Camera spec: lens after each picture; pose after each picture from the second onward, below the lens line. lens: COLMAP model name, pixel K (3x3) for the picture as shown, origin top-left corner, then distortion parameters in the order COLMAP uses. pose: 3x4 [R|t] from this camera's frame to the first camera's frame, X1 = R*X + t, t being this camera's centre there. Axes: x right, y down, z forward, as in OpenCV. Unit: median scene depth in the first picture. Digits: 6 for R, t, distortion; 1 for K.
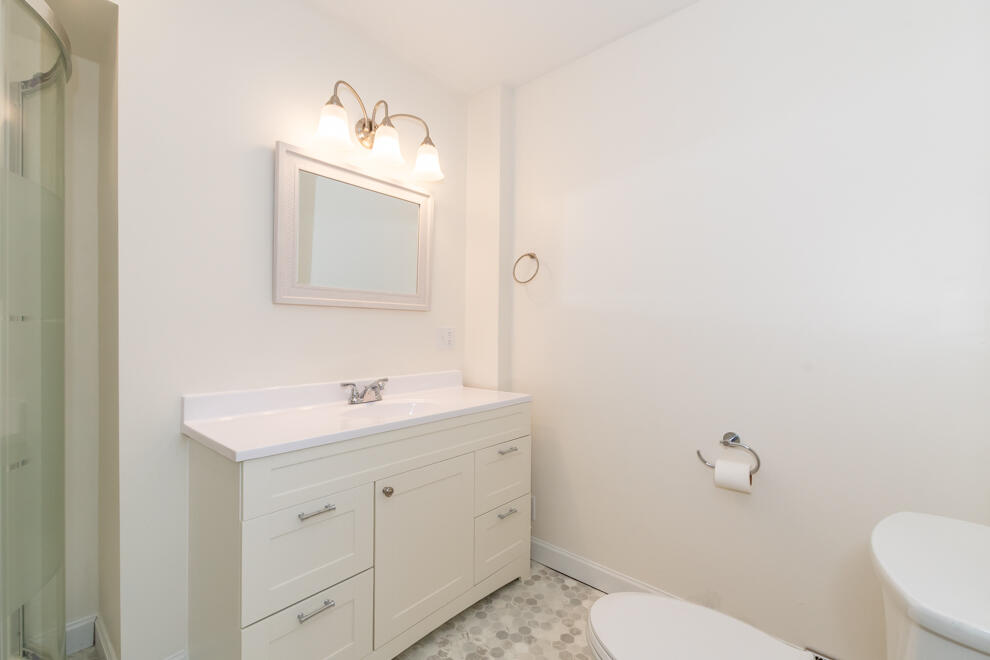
lens RADIAL K [[425.5, 0, 493.4], [0, 425.5, 330.4], [0, 0, 1]] dist [-0.002655, -0.000545]
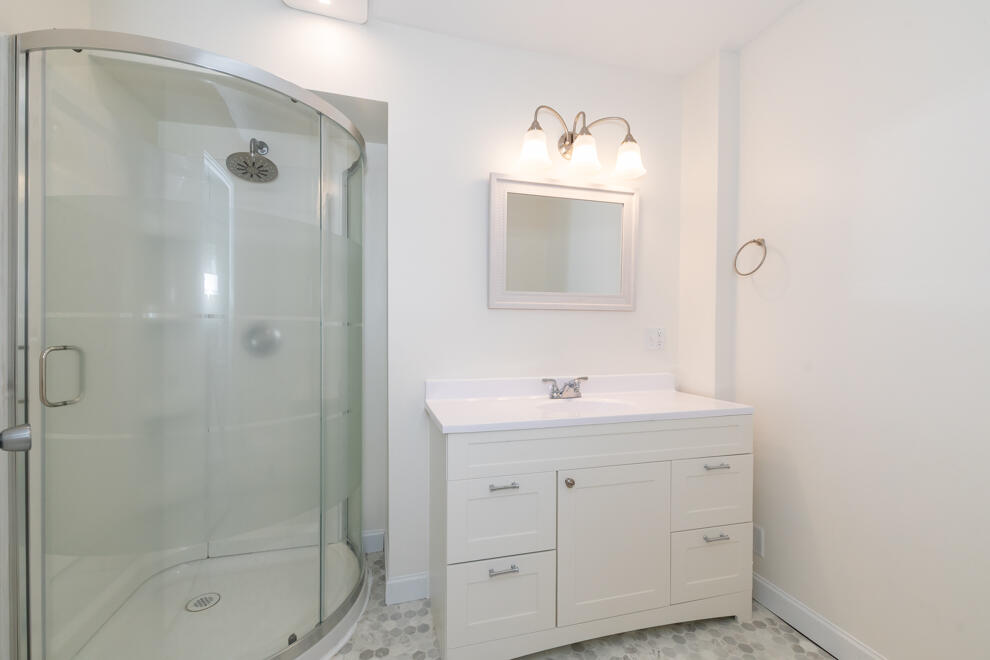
lens RADIAL K [[425.5, 0, 493.4], [0, 425.5, 330.4], [0, 0, 1]] dist [-0.002655, -0.000545]
pose [[0.830490, -0.002984, -0.557025, 0.141468], [0.002091, 0.999995, -0.002240, 0.000588], [0.557029, 0.000695, 0.830493, 0.008794]]
